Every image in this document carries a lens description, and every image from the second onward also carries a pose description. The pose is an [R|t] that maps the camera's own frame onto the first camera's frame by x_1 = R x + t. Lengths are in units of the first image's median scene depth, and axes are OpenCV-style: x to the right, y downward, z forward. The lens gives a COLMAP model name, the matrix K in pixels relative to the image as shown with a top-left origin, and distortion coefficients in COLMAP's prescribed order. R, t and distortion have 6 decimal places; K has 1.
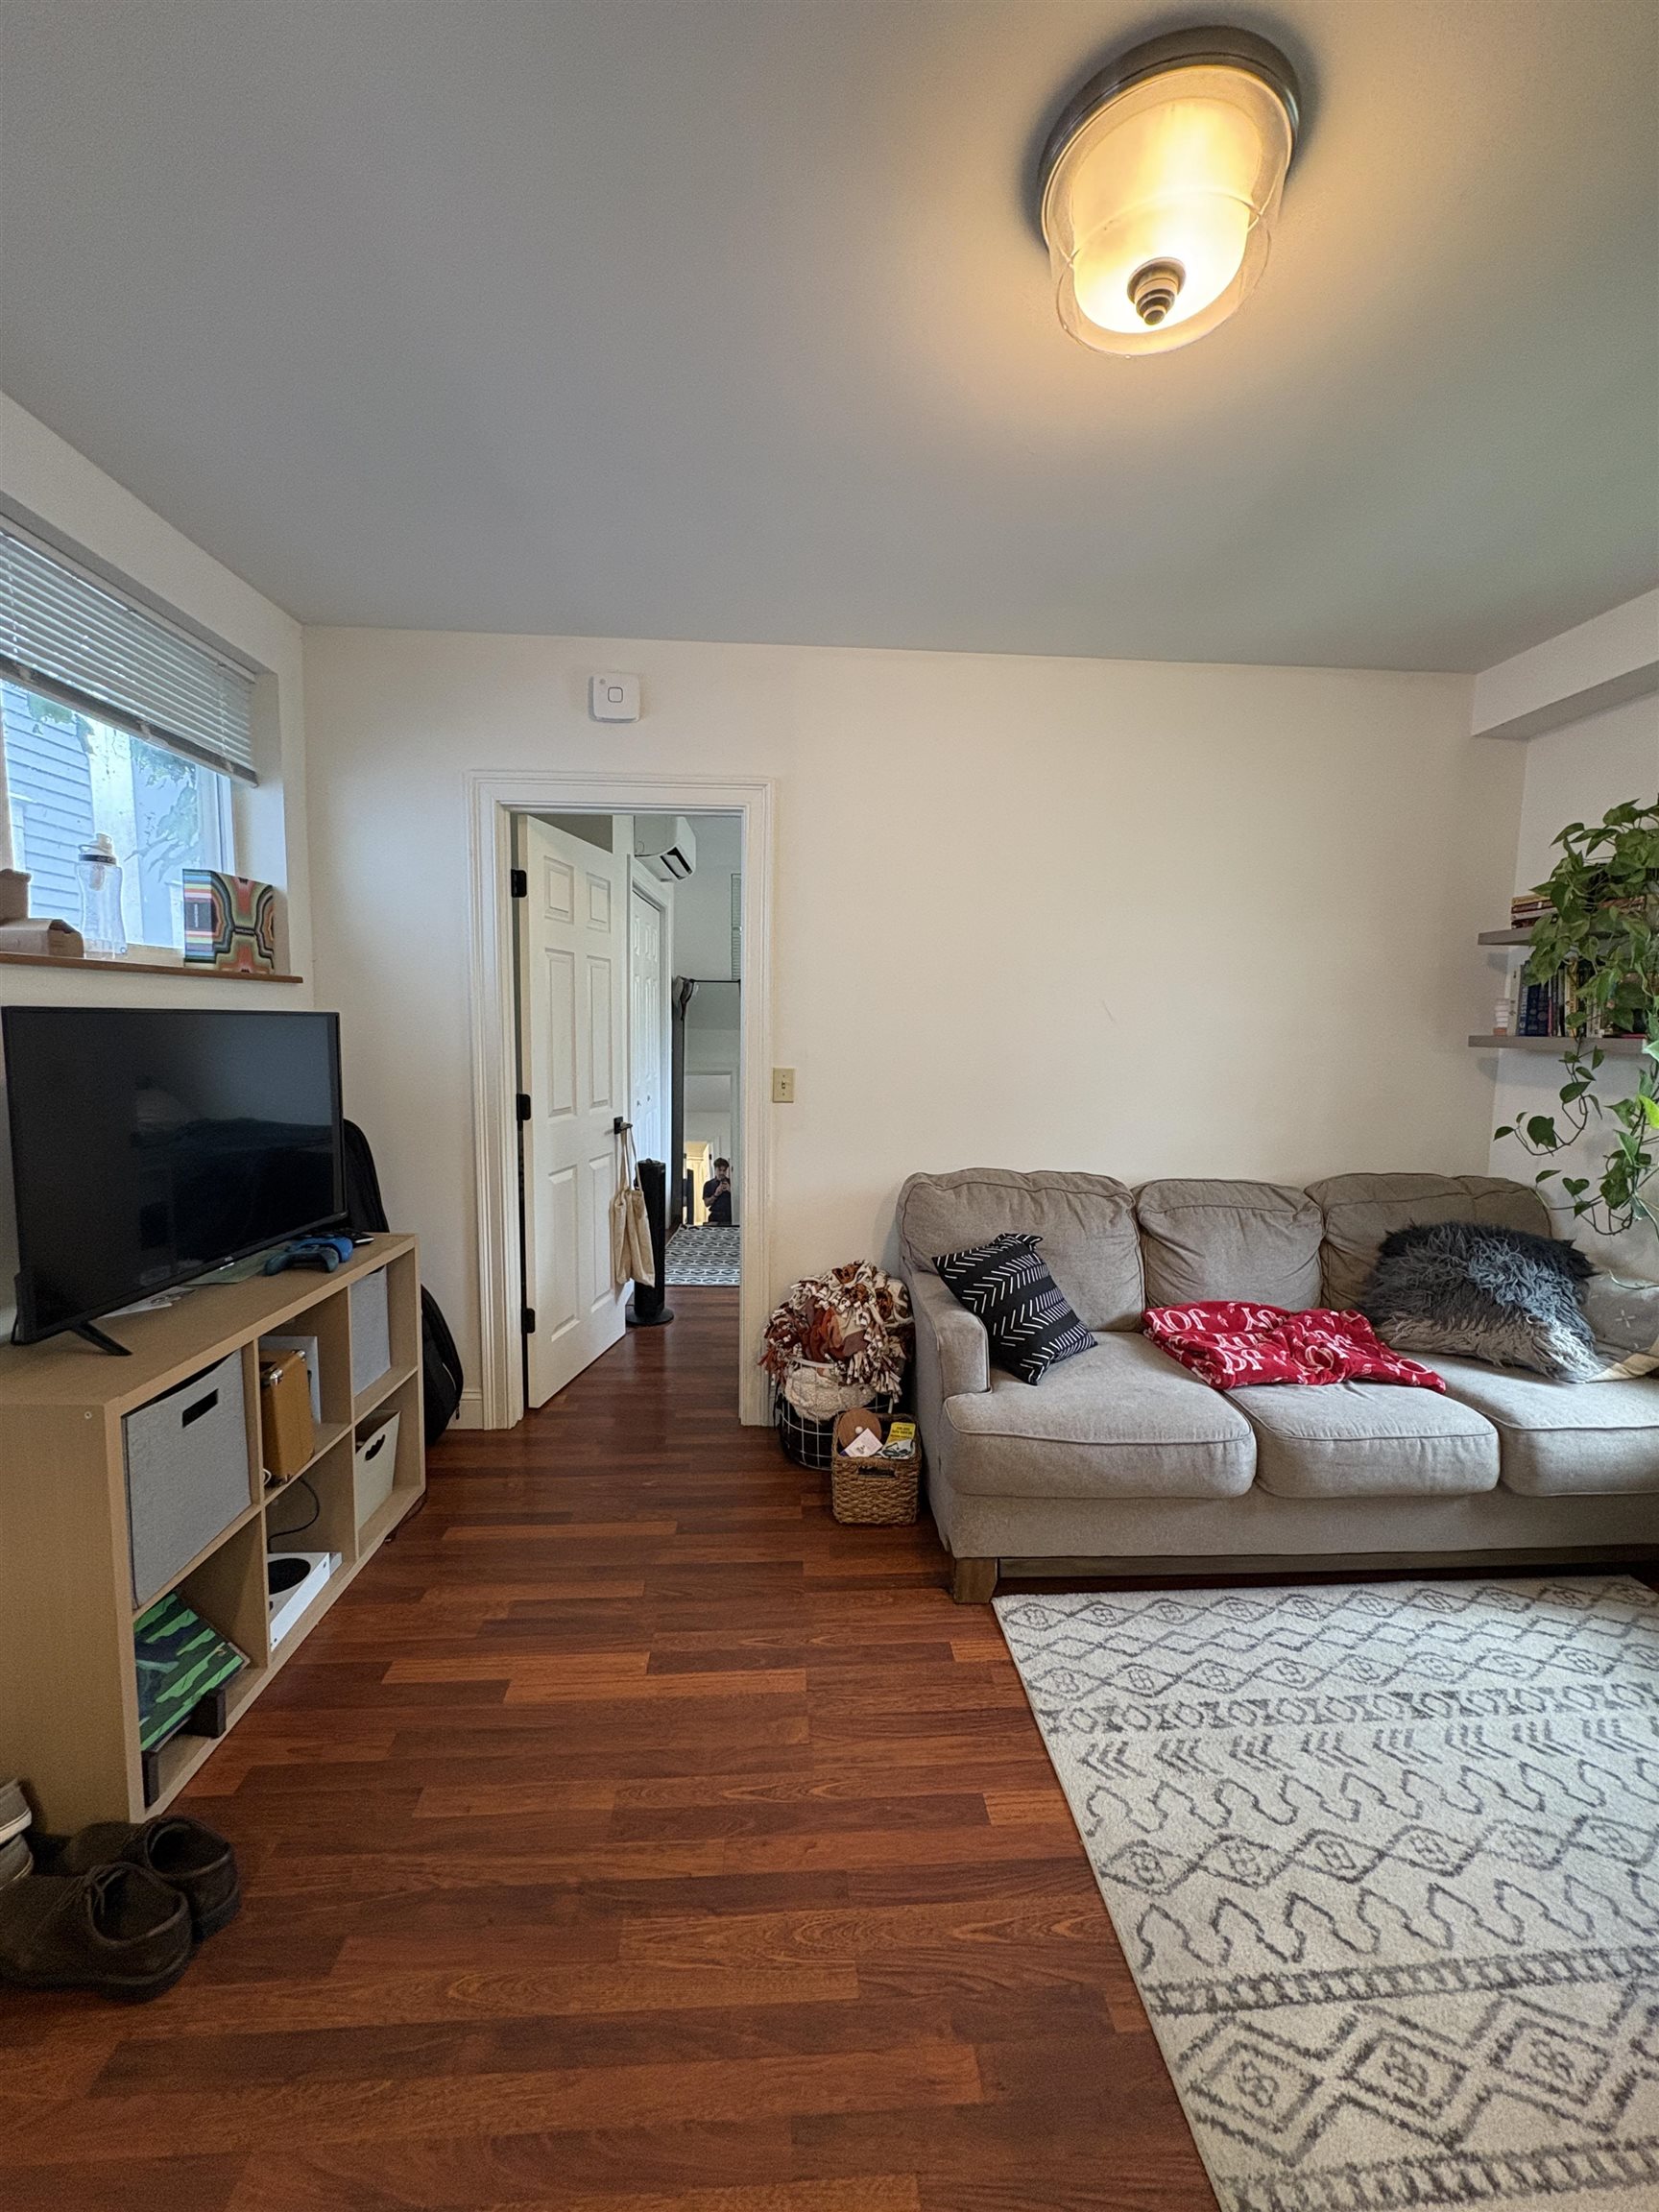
lens RADIAL K [[879.5, 0, 827.2], [0, 879.5, 1104.3], [0, 0, 1]] dist [-0.001238, 0.000206]
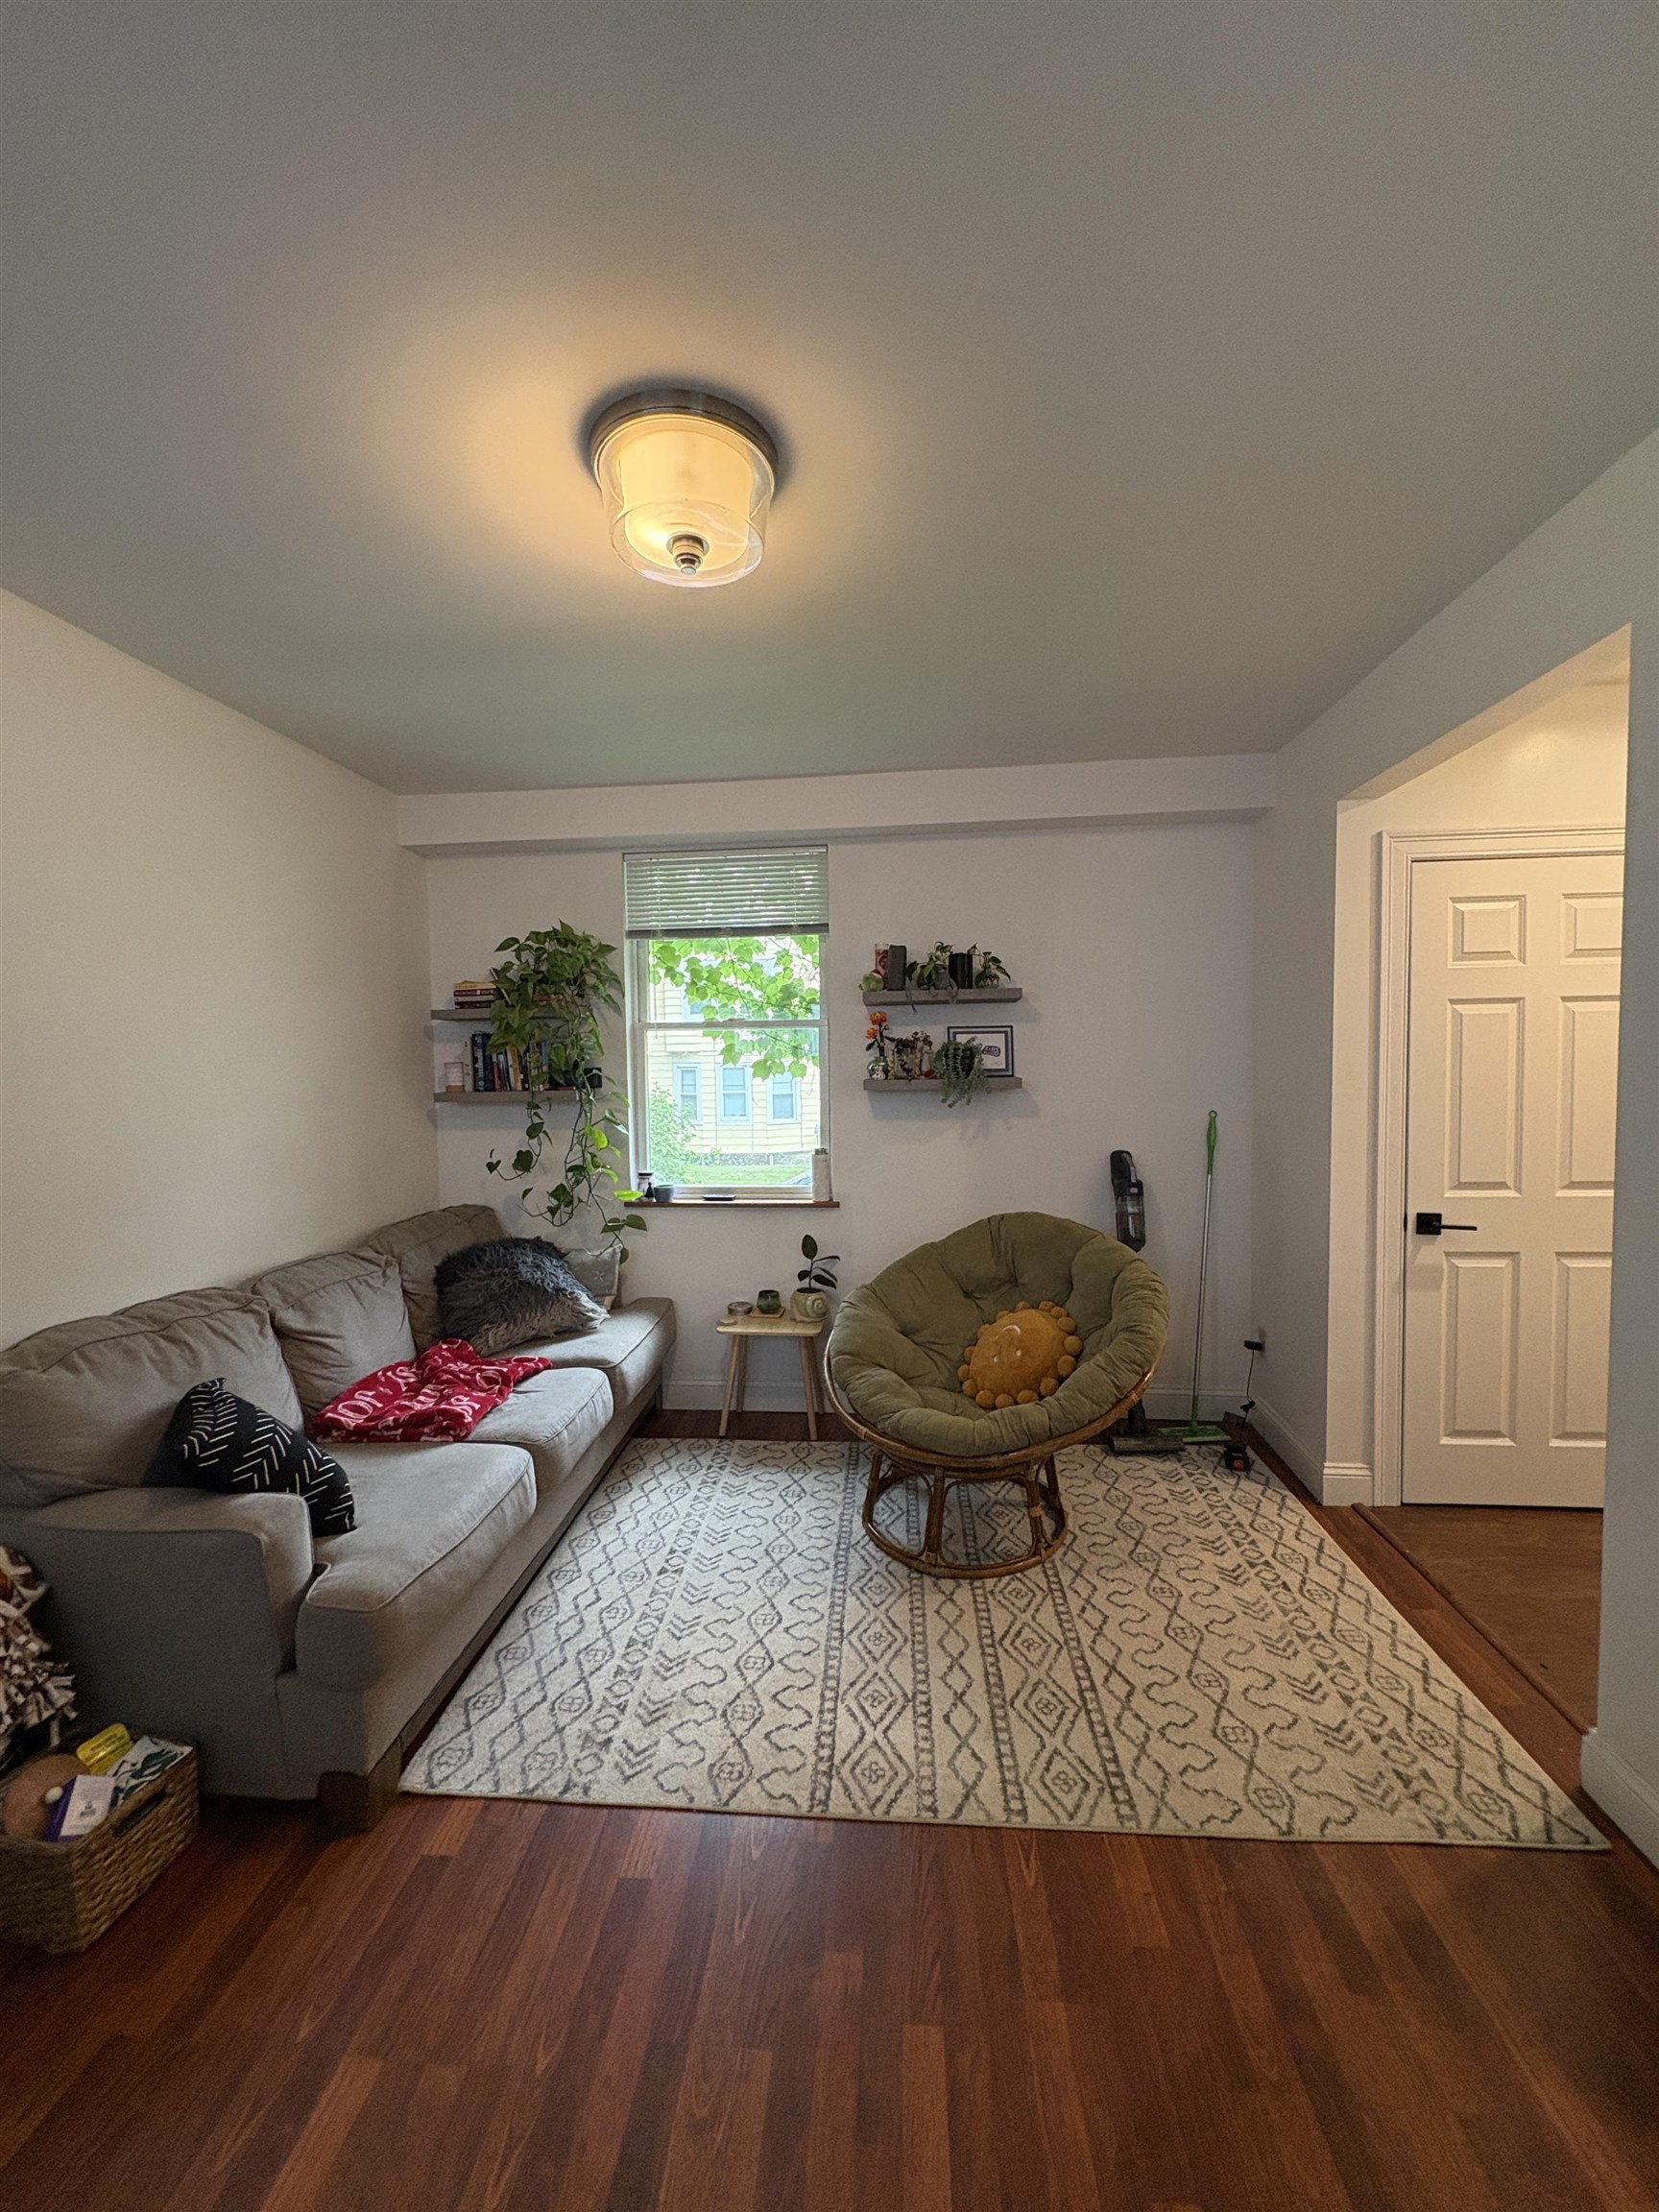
lens RADIAL K [[879.5, 0, 827.2], [0, 879.5, 1104.3], [0, 0, 1]] dist [-0.001238, 0.000206]
pose [[0.140025, -0.066994, 0.987879, -0.640532], [0.117166, 0.991820, 0.050654, -0.098991], [-0.983191, 0.108653, 0.146729, 0.467928]]
